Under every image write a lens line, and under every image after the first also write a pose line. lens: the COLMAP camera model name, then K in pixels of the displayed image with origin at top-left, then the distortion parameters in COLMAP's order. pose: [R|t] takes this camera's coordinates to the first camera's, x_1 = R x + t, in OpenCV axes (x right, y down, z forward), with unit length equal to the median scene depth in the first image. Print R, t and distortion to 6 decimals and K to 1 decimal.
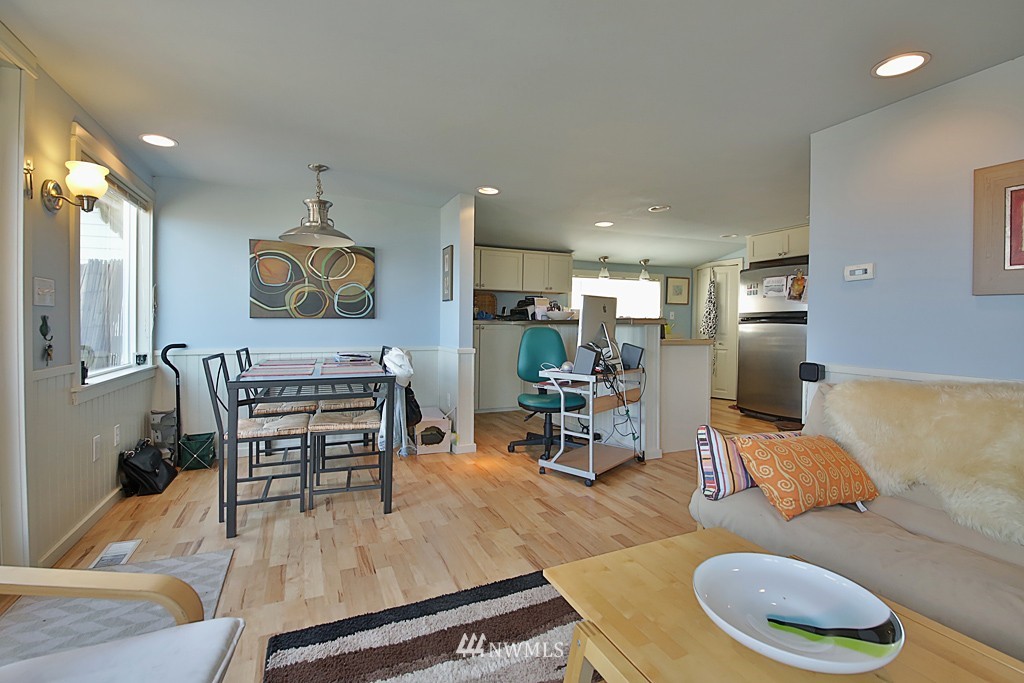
lens RADIAL K [[435.5, 0, 499.6], [0, 435.5, 326.4], [0, 0, 1]] dist [-0.025500, -0.001666]
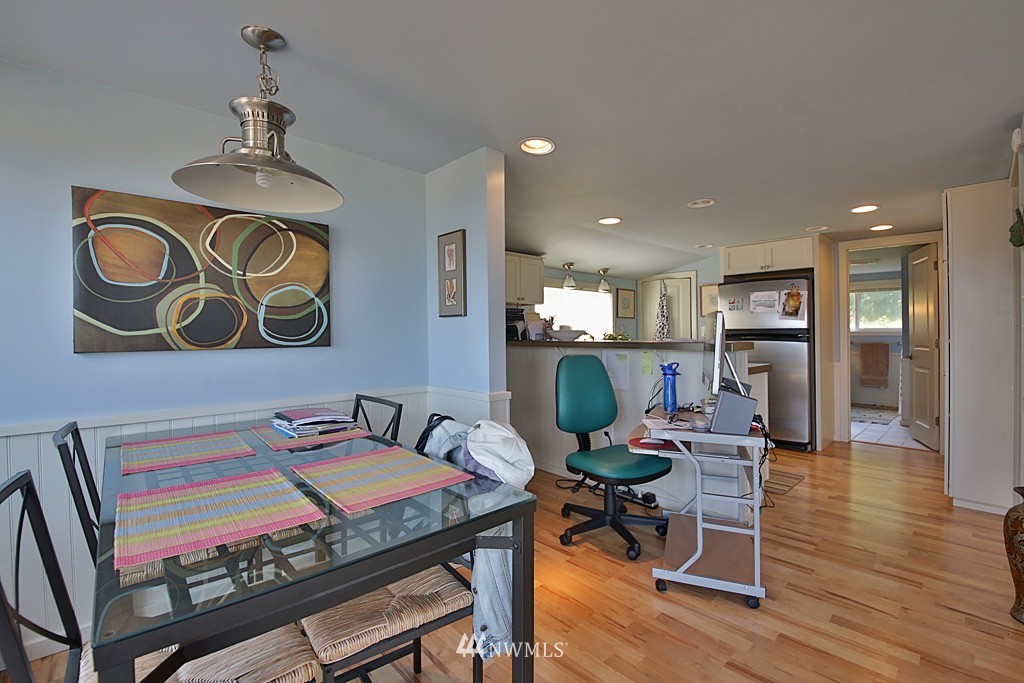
lens RADIAL K [[435.5, 0, 508.0], [0, 435.5, 334.3], [0, 0, 1]] dist [-0.025500, -0.001666]
pose [[0.947206, -0.008226, 0.320520, -0.259582], [0.009688, 0.999949, -0.002967, -0.031513], [-0.320479, 0.005915, 0.947237, 0.385843]]
